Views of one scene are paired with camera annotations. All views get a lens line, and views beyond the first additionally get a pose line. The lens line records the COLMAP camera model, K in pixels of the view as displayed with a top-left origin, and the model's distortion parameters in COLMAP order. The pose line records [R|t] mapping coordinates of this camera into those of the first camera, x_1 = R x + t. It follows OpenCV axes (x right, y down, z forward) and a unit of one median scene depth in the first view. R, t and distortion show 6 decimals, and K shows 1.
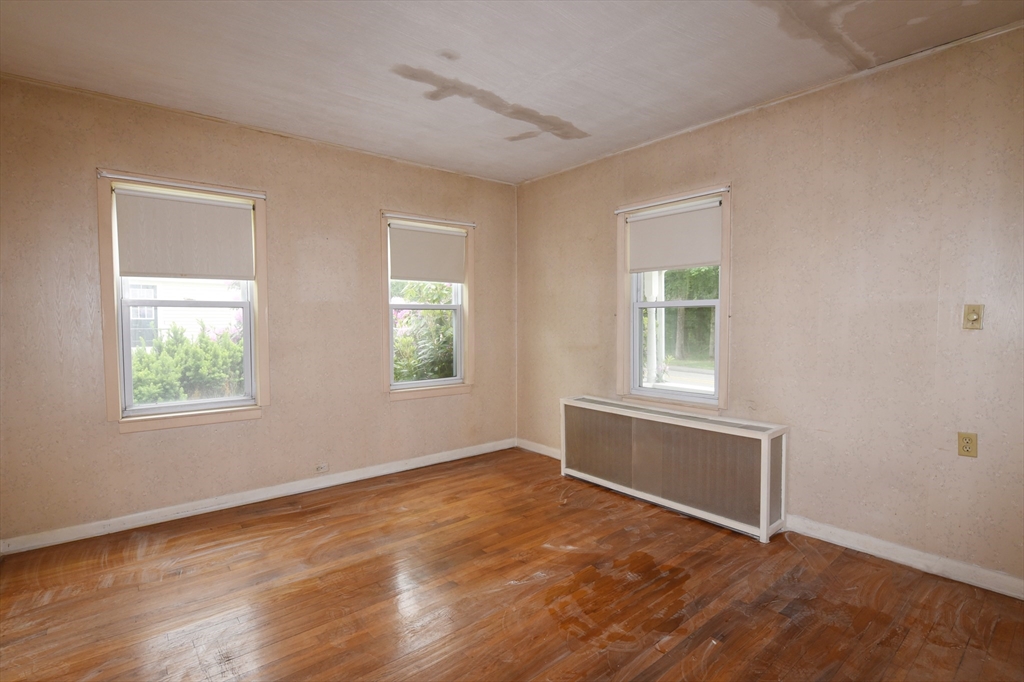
lens RADIAL K [[491.6, 0, 515.6], [0, 491.6, 337.9], [0, 0, 1]] dist [-0.011464, -0.002935]
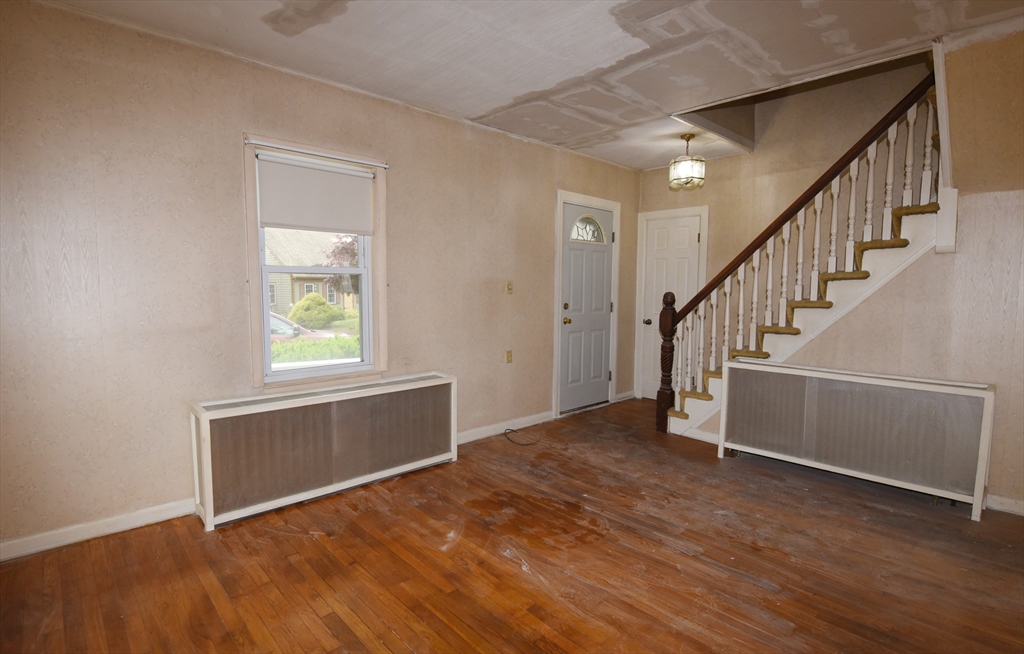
lens RADIAL K [[492.8, 0, 515.3], [0, 492.8, 325.3], [0, 0, 1]] dist [-0.024044, -0.000229]
pose [[-0.054395, -0.072886, 0.995856, -0.791721], [0.033754, 0.996628, 0.074786, -0.032355], [-0.997949, 0.037682, -0.051751, 0.915898]]
